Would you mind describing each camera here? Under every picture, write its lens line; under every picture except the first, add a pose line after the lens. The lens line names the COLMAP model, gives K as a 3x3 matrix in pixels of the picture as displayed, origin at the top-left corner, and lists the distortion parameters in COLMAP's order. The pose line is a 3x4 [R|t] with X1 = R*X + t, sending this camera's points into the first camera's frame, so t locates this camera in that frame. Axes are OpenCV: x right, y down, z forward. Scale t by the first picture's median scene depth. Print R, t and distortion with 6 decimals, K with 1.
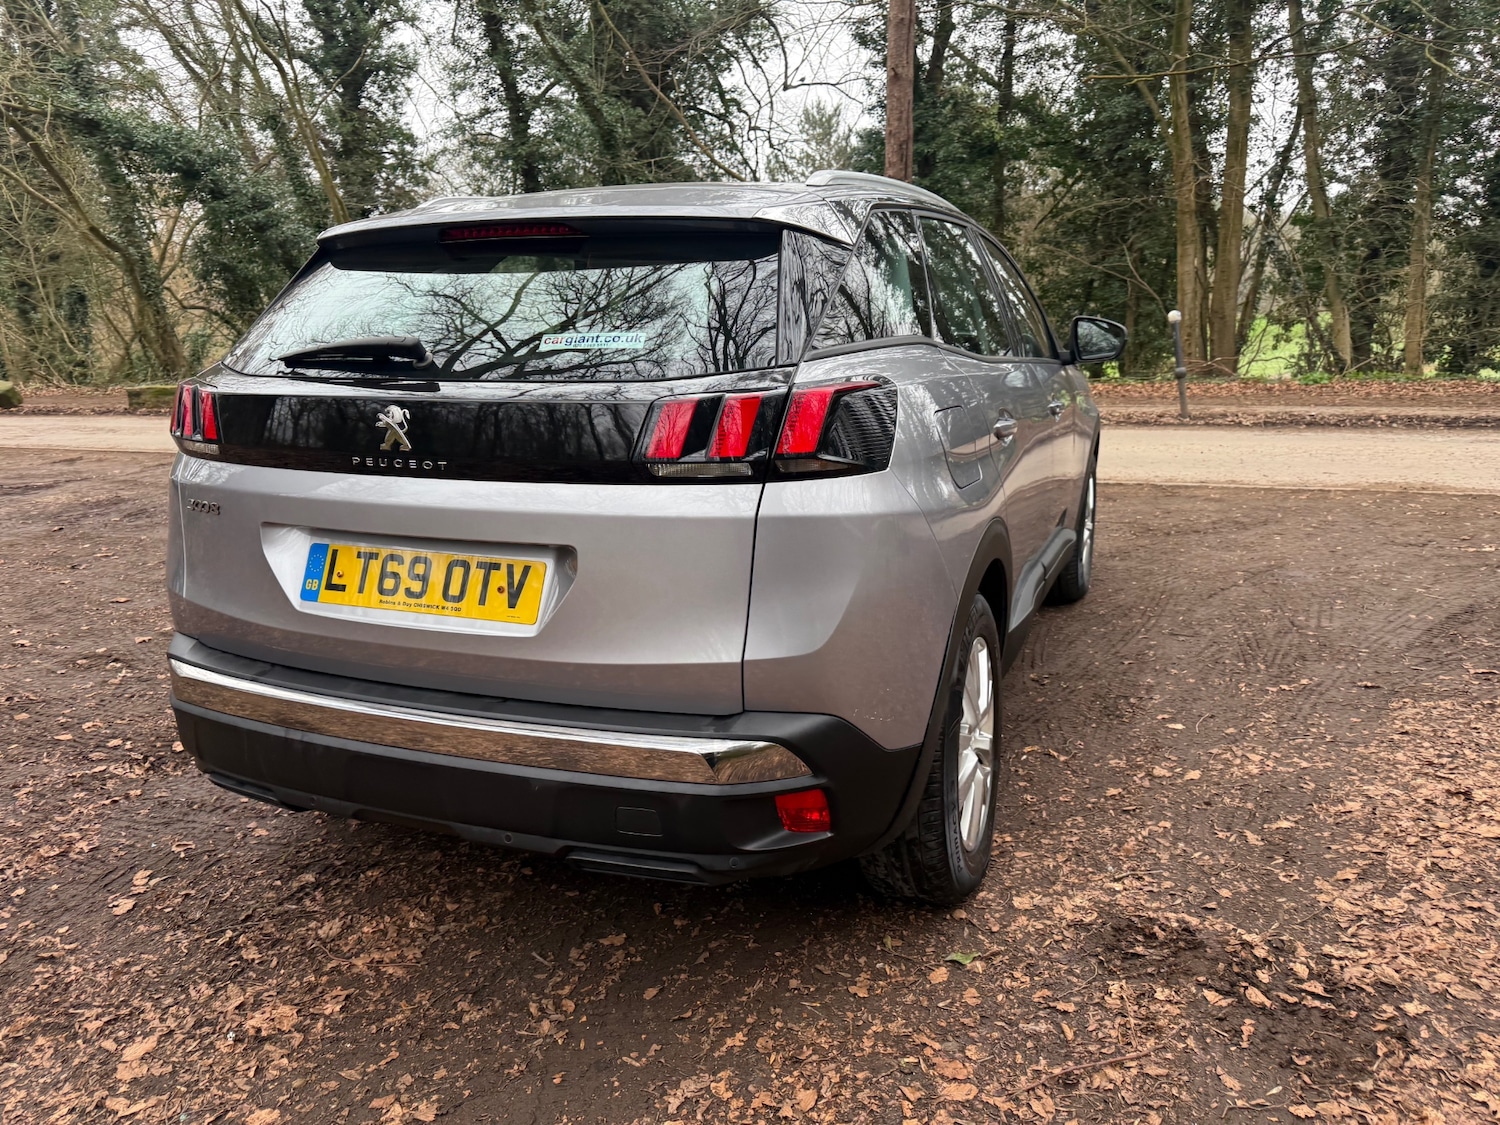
lens RADIAL K [[1063.4, 0, 742.6], [0, 1063.4, 565.6], [0, 0, 1]] dist [0.017033, -0.015971]
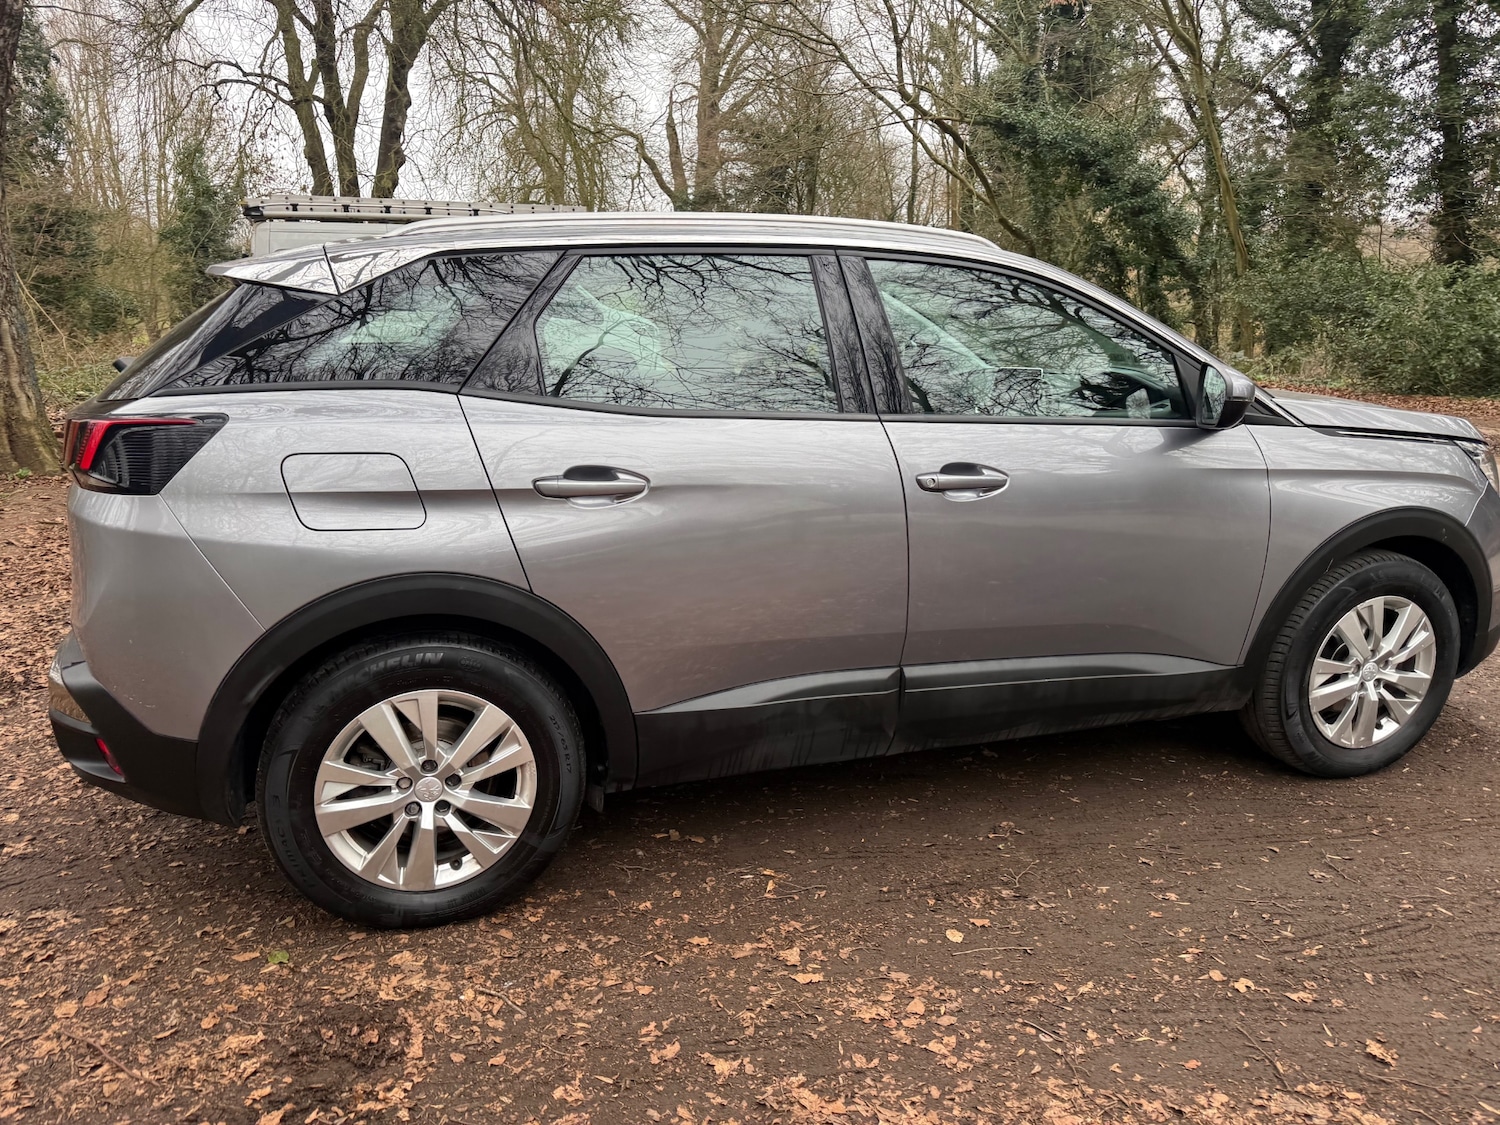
lens RADIAL K [[1062.8, 0, 742.4], [0, 1062.8, 560.4], [0, 0, 1]] dist [0.010137, -0.008134]
pose [[0.643584, 0.202108, -0.738209, 1.004780], [-0.189360, 0.976566, 0.102279, -0.184316], [0.741581, 0.073963, 0.666773, 0.491243]]
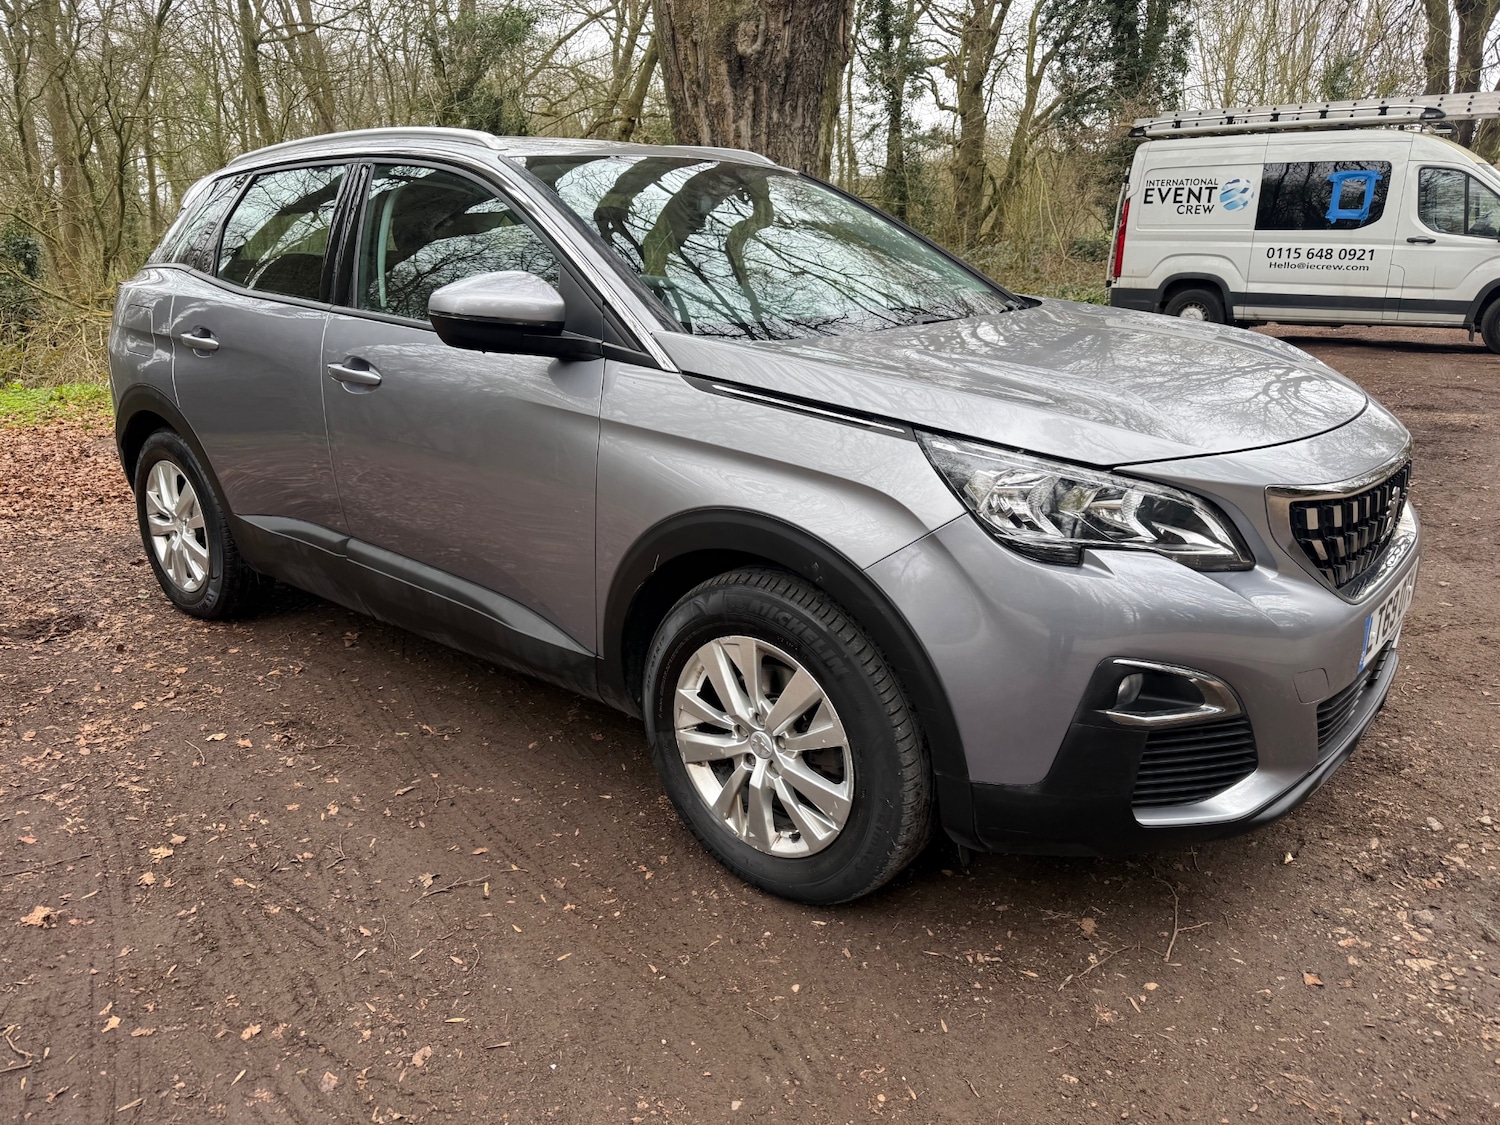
lens RADIAL K [[1062.8, 0, 742.4], [0, 1062.8, 560.4], [0, 0, 1]] dist [0.010137, -0.008134]
pose [[-0.294840, 0.306261, -0.905138, 1.304628], [-0.203659, 0.905340, 0.372669, -0.509069], [0.933591, 0.294217, -0.204557, 1.953105]]
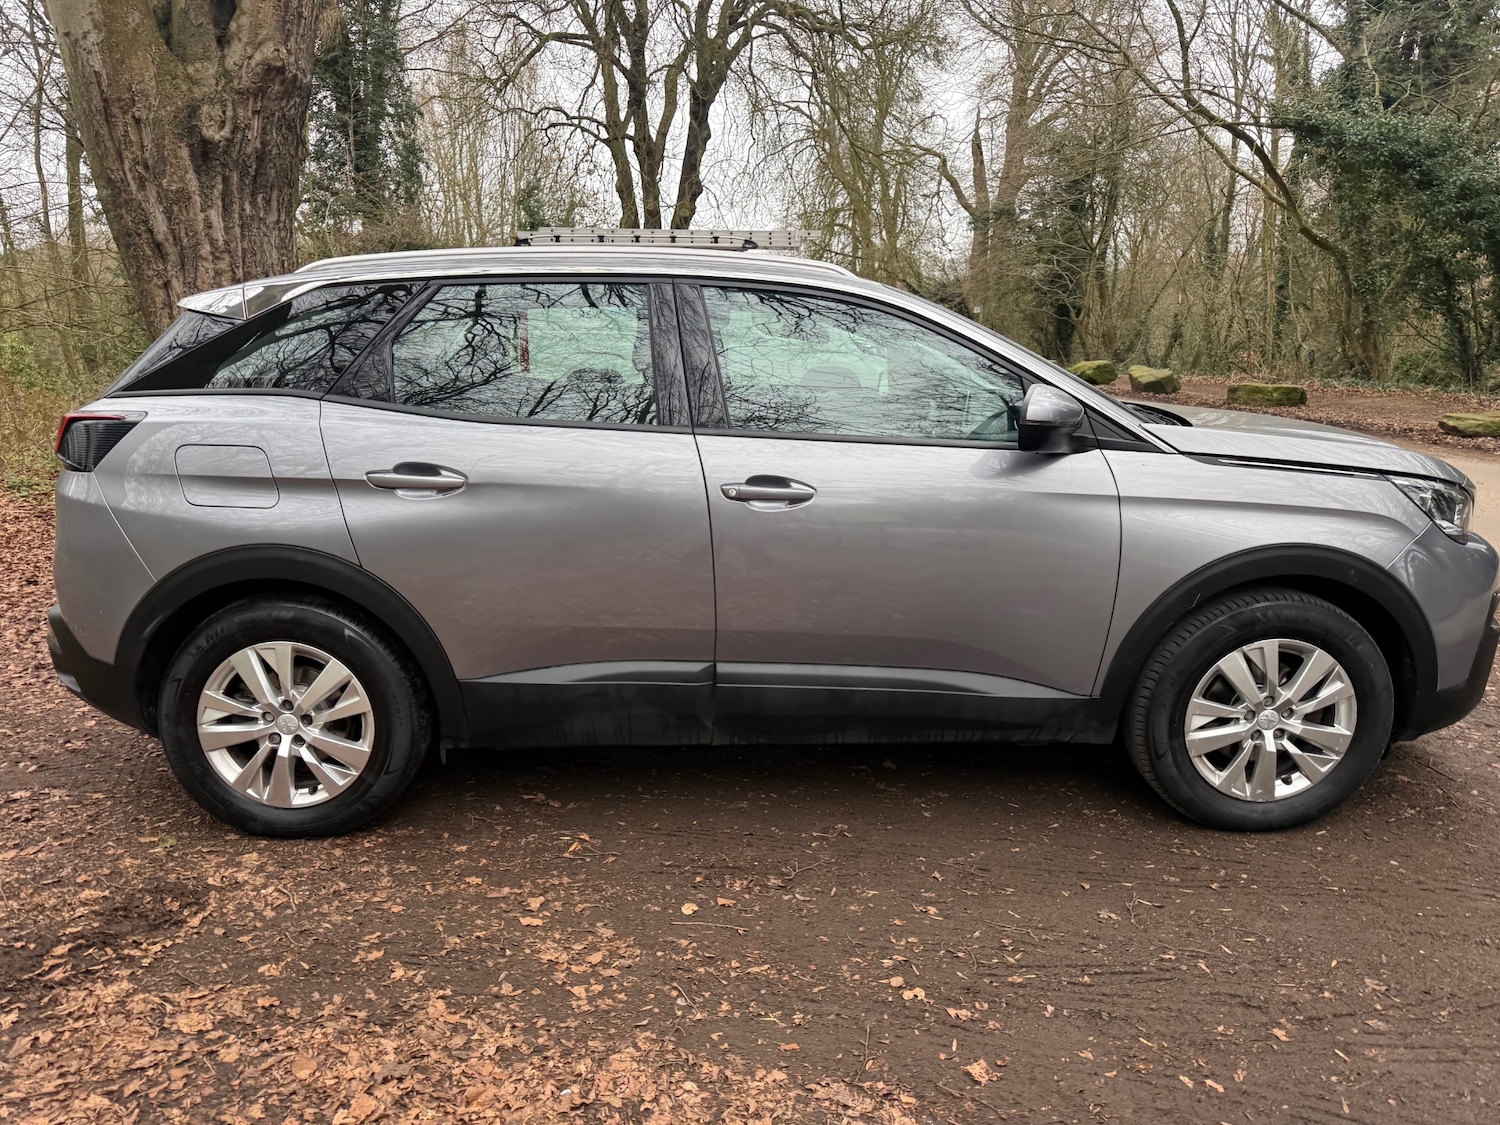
lens RADIAL K [[1062.6, 0, 740.2], [0, 1062.6, 552.7], [0, 0, 1]] dist [0.019118, -0.019656]
pose [[0.398125, 0.215796, -0.891588, 1.340126], [-0.216405, 0.966598, 0.137319, -0.276306], [0.891440, 0.138274, 0.431527, 0.830700]]
